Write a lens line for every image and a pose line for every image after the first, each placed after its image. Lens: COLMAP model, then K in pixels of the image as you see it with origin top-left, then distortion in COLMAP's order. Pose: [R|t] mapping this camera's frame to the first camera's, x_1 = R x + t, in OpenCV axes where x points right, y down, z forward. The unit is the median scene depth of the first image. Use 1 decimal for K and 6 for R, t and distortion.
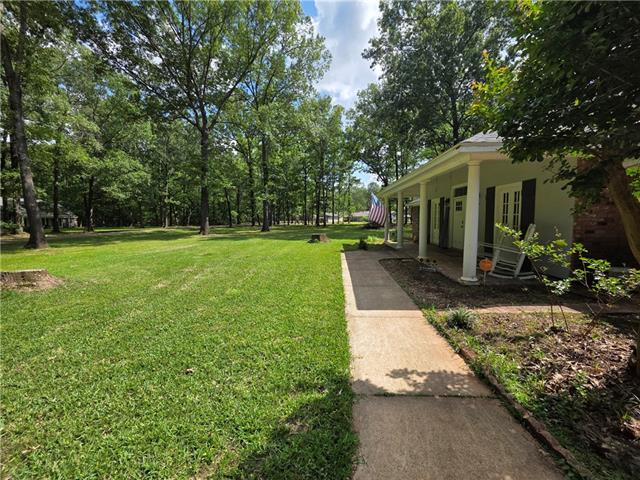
lens RADIAL K [[263.7, 0, 321.9], [0, 263.7, 245.4], [0, 0, 1]] dist [-0.000094, -0.000273]
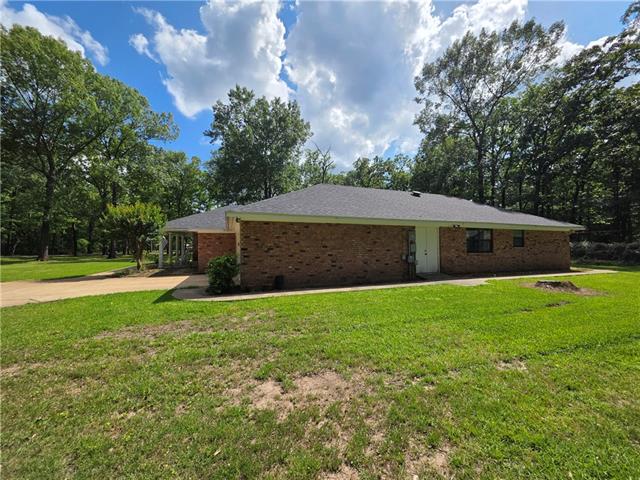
lens RADIAL K [[263.7, 0, 321.9], [0, 263.7, 245.4], [0, 0, 1]] dist [-0.000094, -0.000273]
pose [[0.917043, 0.017462, 0.398406, 0.108499], [0.029508, 0.993331, -0.111457, 0.028461], [-0.397695, 0.113967, 0.910412, -0.276176]]
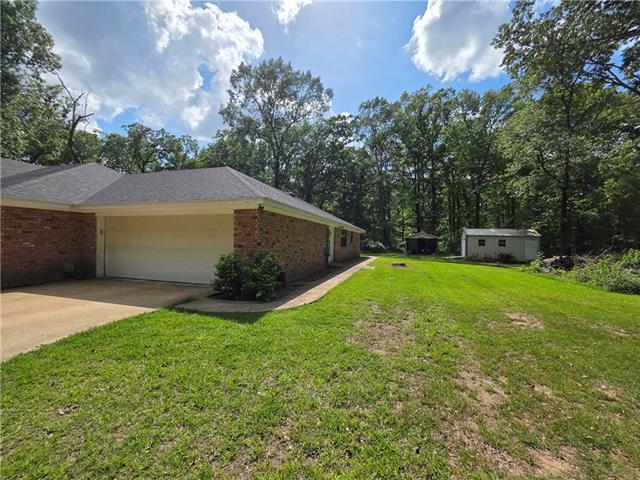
lens RADIAL K [[255.6, 0, 322.8], [0, 255.6, 241.5], [0, 0, 1]] dist [0.000666, -0.000763]
pose [[0.226860, 0.017442, 0.973771, 0.013908], [0.071306, 0.996859, -0.034467, 0.013689], [-0.971314, 0.077255, 0.224904, -0.150138]]
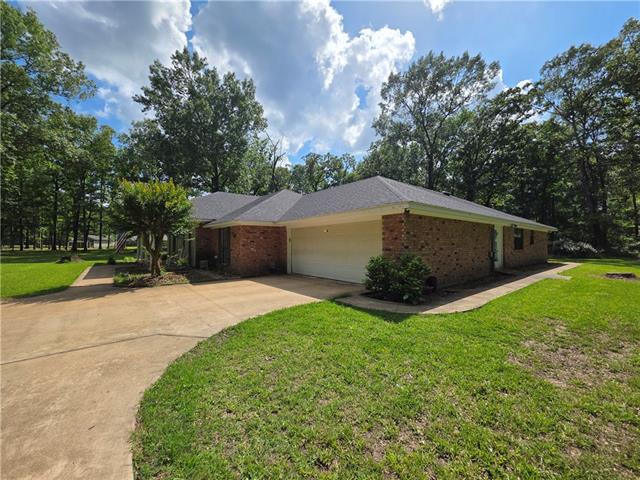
lens RADIAL K [[255.6, 0, 322.8], [0, 255.6, 241.5], [0, 0, 1]] dist [0.000666, -0.000763]
pose [[0.732394, 0.019402, 0.680605, 0.009555], [0.056245, 0.994454, -0.088874, 0.014970], [-0.678554, 0.103371, 0.727240, -0.160895]]
